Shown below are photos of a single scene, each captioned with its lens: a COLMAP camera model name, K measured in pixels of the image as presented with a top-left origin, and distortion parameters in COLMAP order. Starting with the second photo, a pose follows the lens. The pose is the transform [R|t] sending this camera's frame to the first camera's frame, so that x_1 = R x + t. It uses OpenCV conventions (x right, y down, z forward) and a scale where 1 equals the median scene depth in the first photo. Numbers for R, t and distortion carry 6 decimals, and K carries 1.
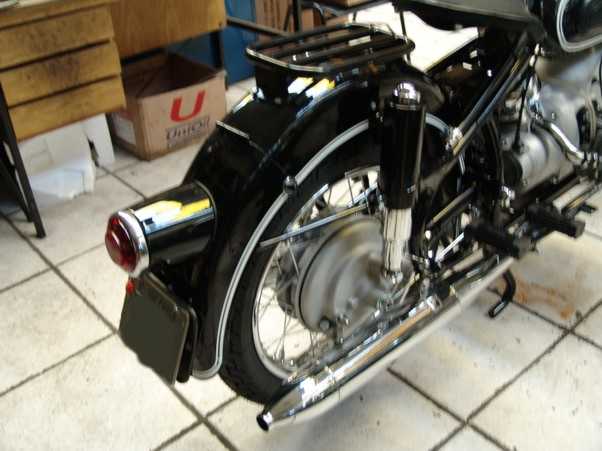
lens RADIAL K [[684.2, 0, 301.0], [0, 684.2, 225.5], [0, 0, 1]] dist [-0.016438, -0.000227]
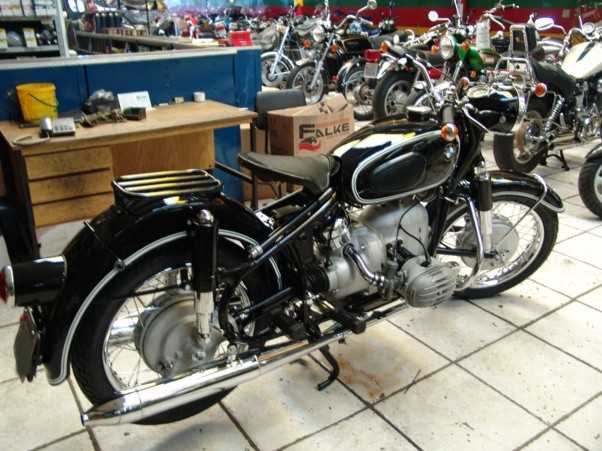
lens RADIAL K [[552.3, 0, 301.0], [0, 552.3, 225.5], [0, 0, 1]] dist [-0.127223, 0.000316]
pose [[0.989970, 0.107548, -0.091614, 0.306022], [-0.122936, 0.975301, -0.183508, 0.019265], [0.069615, 0.192930, 0.978740, -0.128872]]
